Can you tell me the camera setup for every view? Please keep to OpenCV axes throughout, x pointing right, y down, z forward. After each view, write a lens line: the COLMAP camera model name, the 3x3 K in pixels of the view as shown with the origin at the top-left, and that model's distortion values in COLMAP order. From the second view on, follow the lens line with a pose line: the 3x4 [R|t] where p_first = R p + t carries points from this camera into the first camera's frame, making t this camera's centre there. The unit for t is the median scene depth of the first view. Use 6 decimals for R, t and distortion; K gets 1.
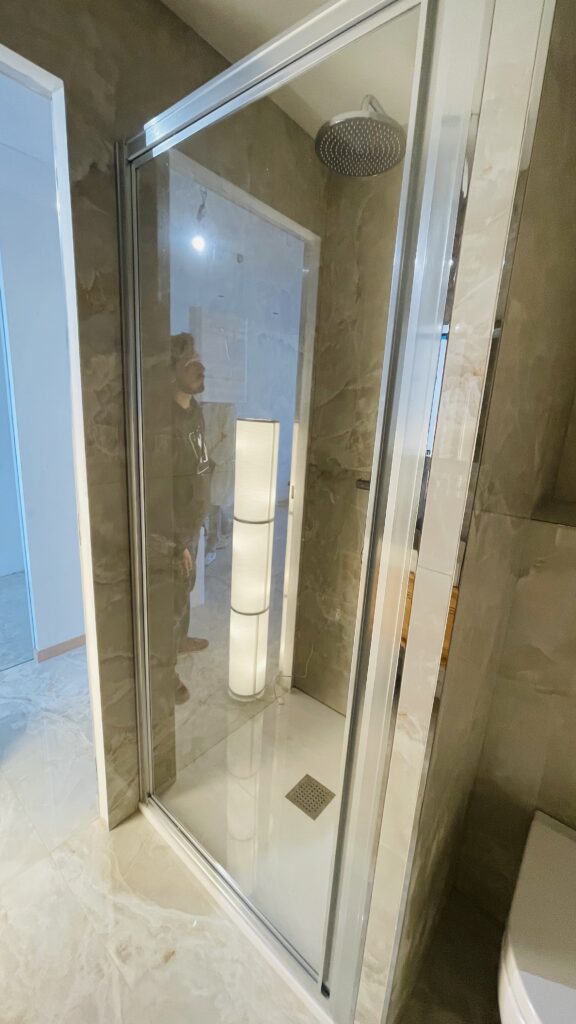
lens RADIAL K [[408.3, 0, 291.6], [0, 408.3, 509.4], [0, 0, 1]] dist [-0.000765, -0.000244]
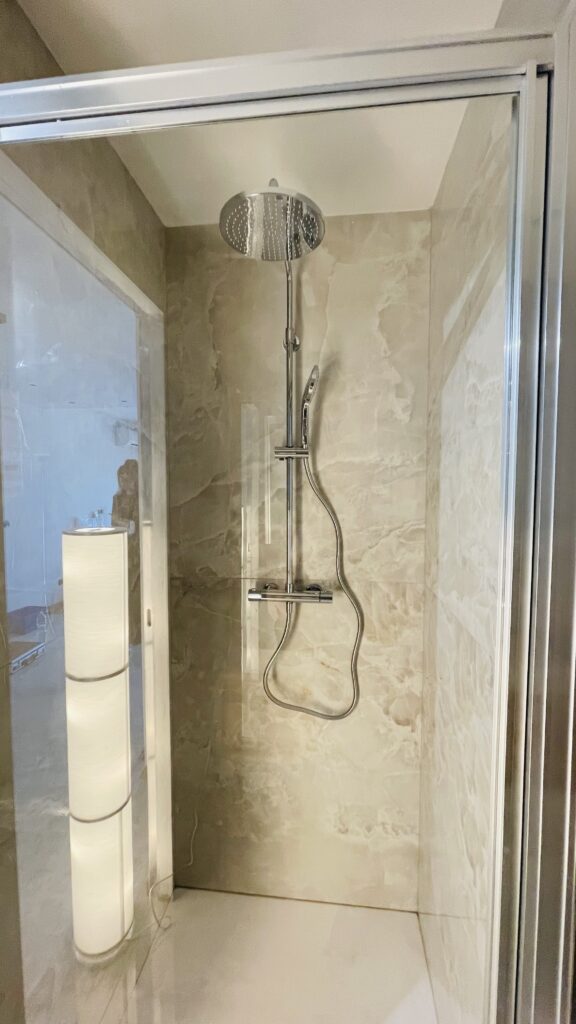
lens RADIAL K [[409.8, 0, 289.7], [0, 409.8, 508.2], [0, 0, 1]] dist [-0.001757, -0.000257]
pose [[0.836779, -0.087346, 0.540528, -0.190964], [0.171862, 0.979202, -0.107824, -0.125808], [-0.519869, 0.183121, 0.834388, 0.216522]]
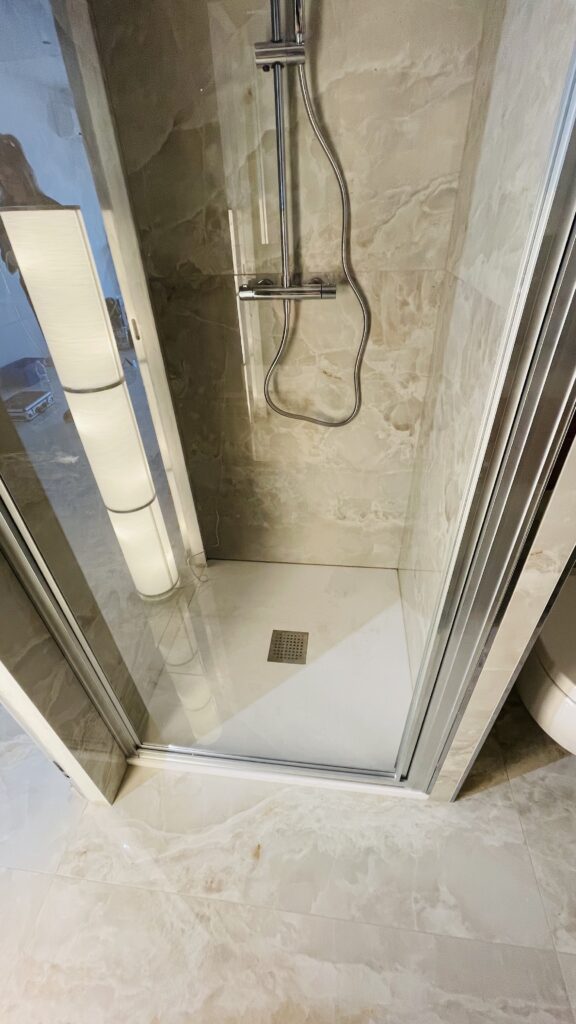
lens RADIAL K [[408.3, 0, 291.6], [0, 408.3, 509.4], [0, 0, 1]] dist [-0.000765, -0.000244]
pose [[0.837540, -0.386770, 0.385922, -0.178879], [0.207587, 0.878620, 0.430039, -0.018627], [-0.505405, -0.280063, 0.816168, 0.239671]]
